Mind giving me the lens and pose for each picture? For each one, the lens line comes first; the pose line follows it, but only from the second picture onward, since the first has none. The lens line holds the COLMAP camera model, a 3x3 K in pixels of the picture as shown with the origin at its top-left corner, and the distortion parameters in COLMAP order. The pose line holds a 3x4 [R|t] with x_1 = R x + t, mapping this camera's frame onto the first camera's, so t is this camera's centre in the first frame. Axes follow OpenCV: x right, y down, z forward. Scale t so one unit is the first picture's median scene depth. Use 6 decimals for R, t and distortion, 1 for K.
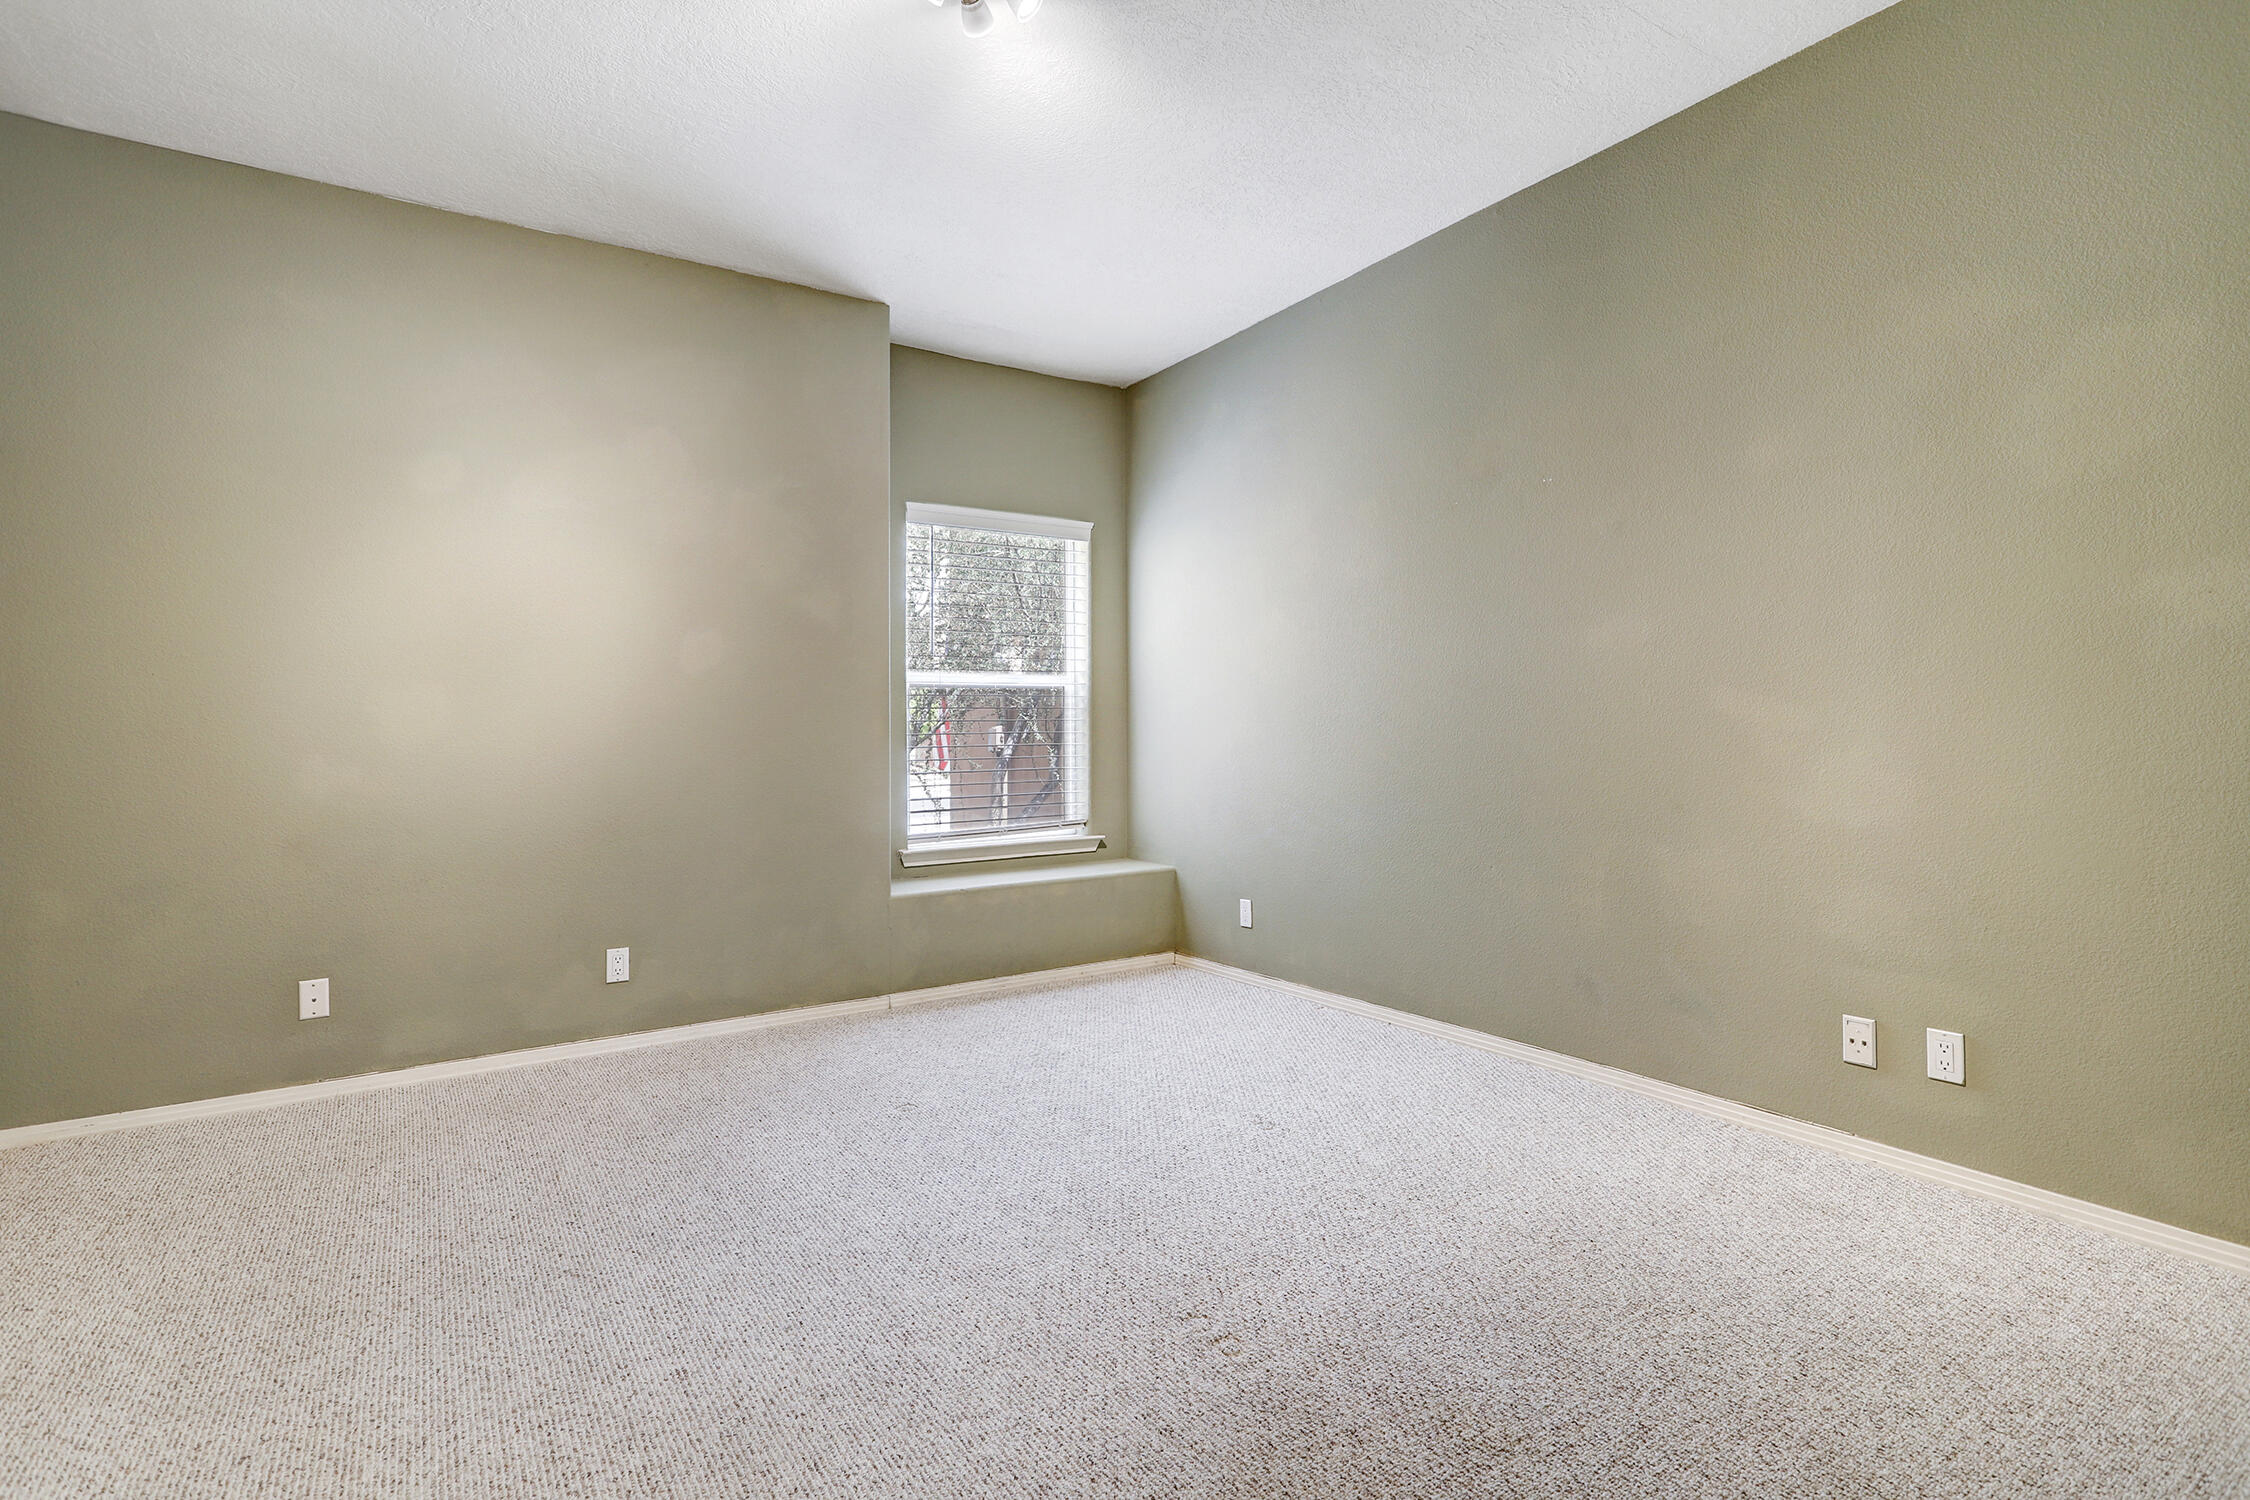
lens RADIAL K [[1088.5, 0, 1118.6], [0, 1088.5, 759.9], [0, 0, 1]] dist [-0.002164, 0.000169]
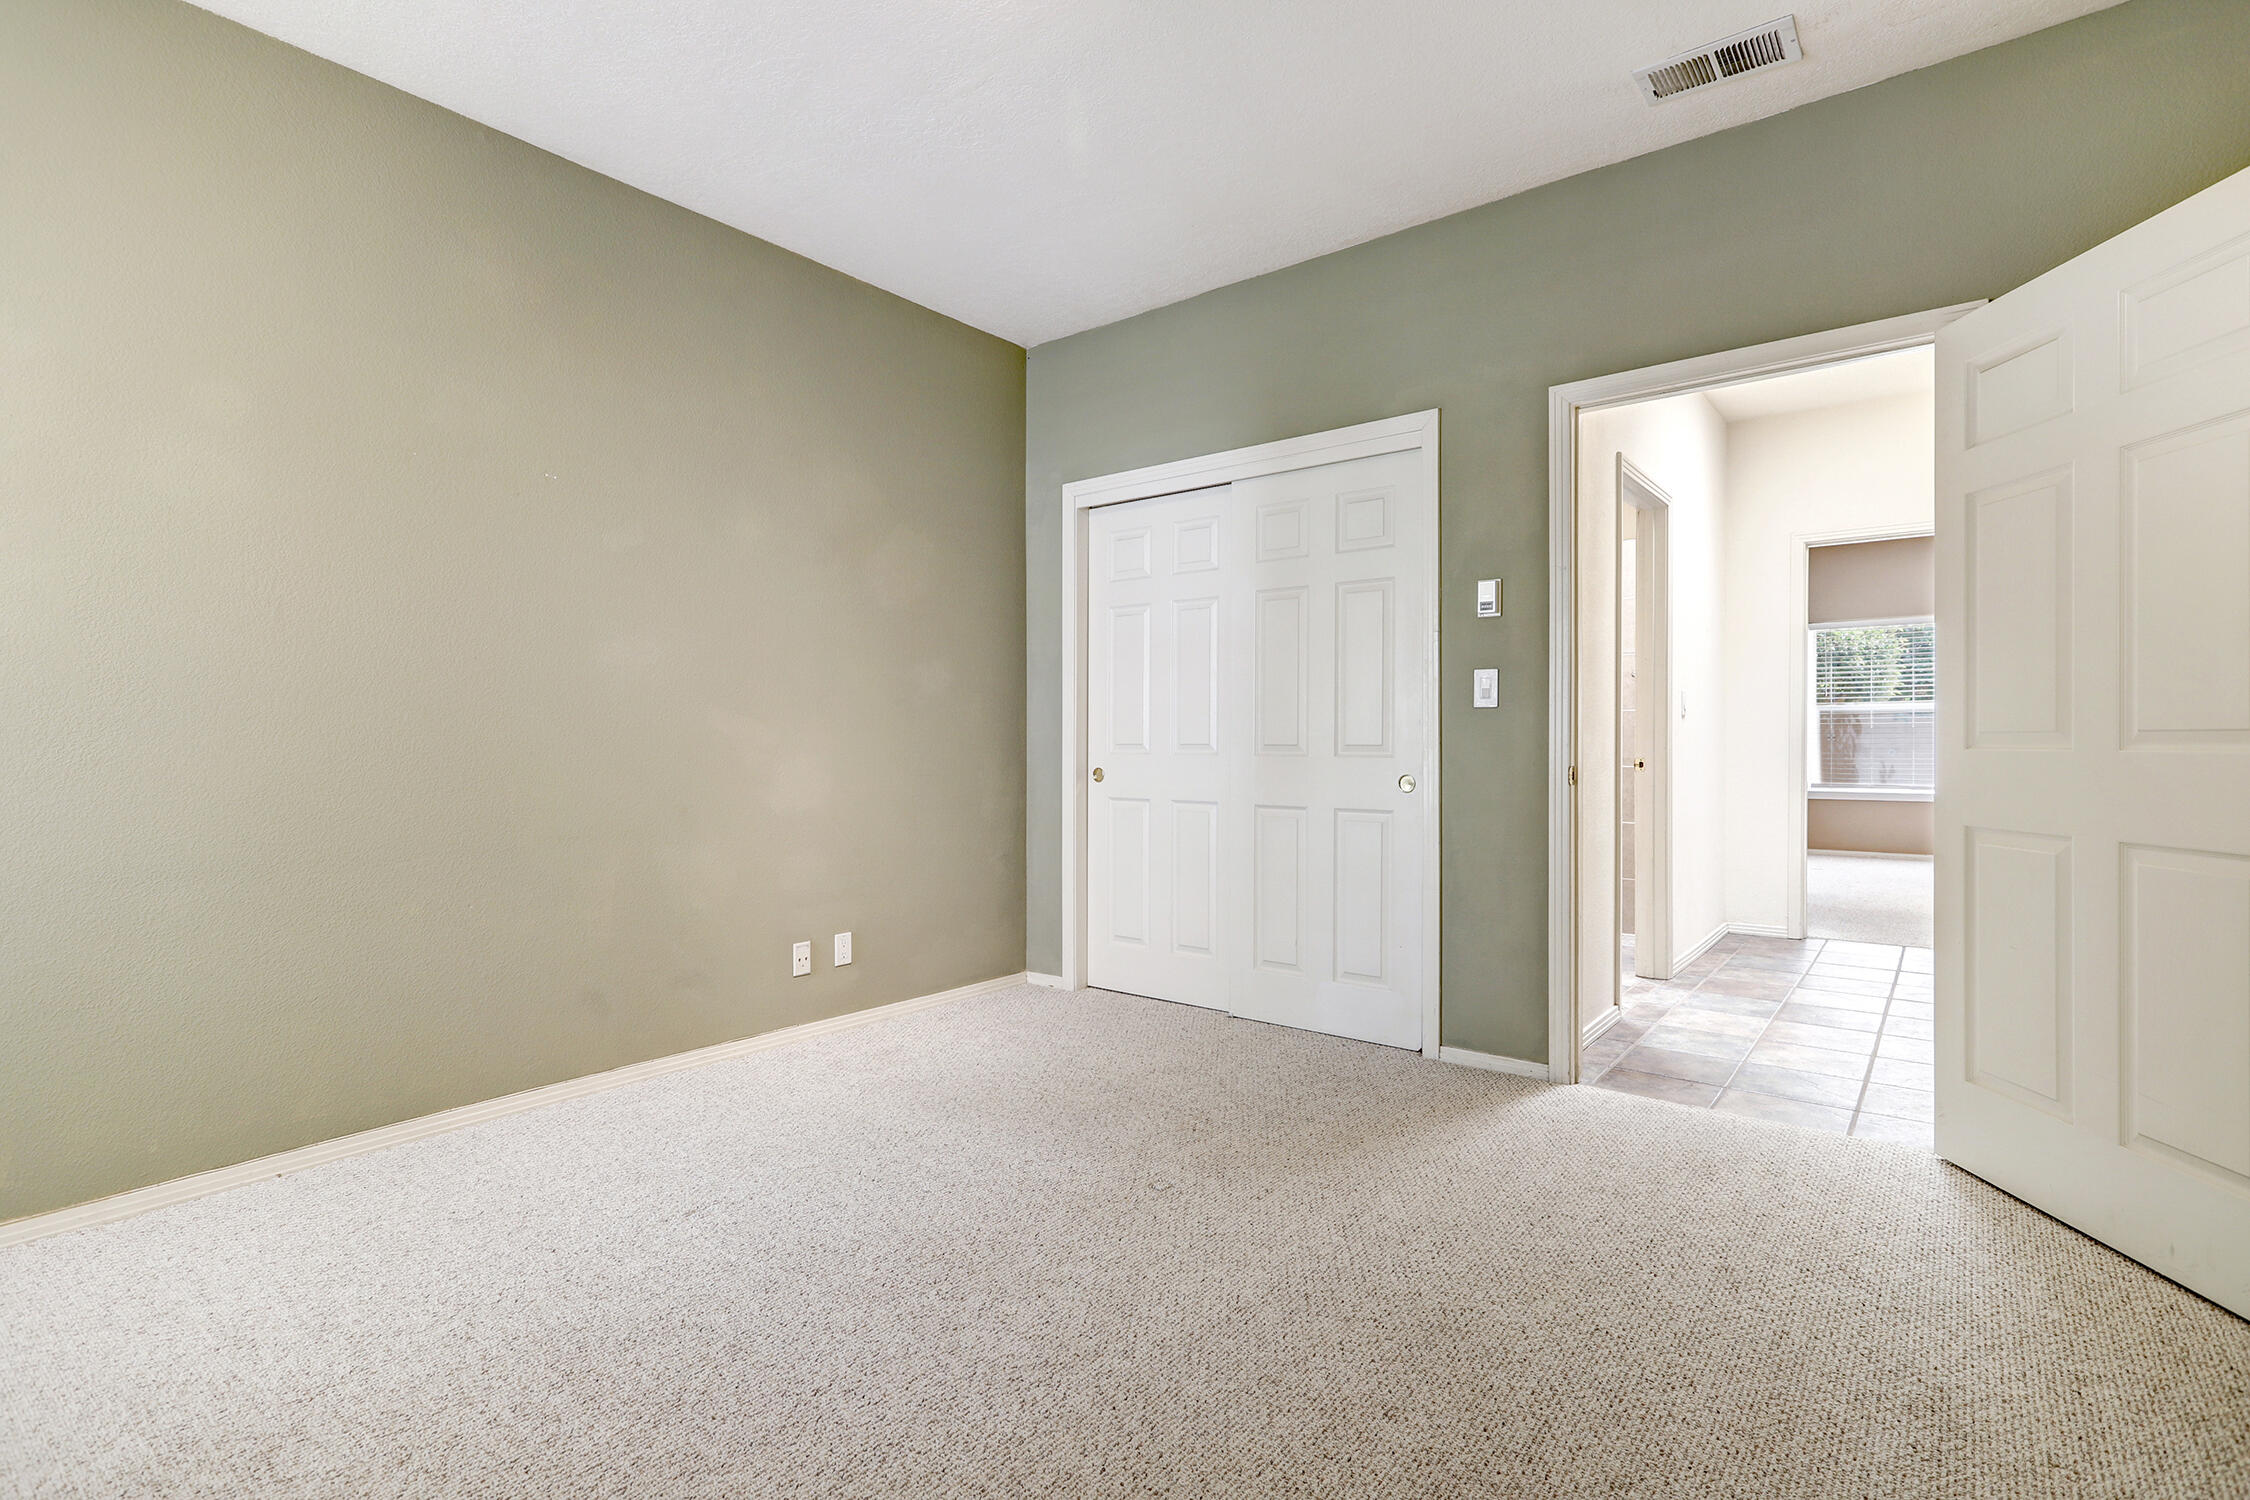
lens RADIAL K [[1088.5, 0, 1118.6], [0, 1088.5, 759.9], [0, 0, 1]] dist [-0.002164, 0.000169]
pose [[-0.319518, -0.006576, 0.947558, -0.856452], [0.032867, 0.999297, 0.018018, -0.024581], [-0.947010, 0.036900, -0.319077, 1.053115]]
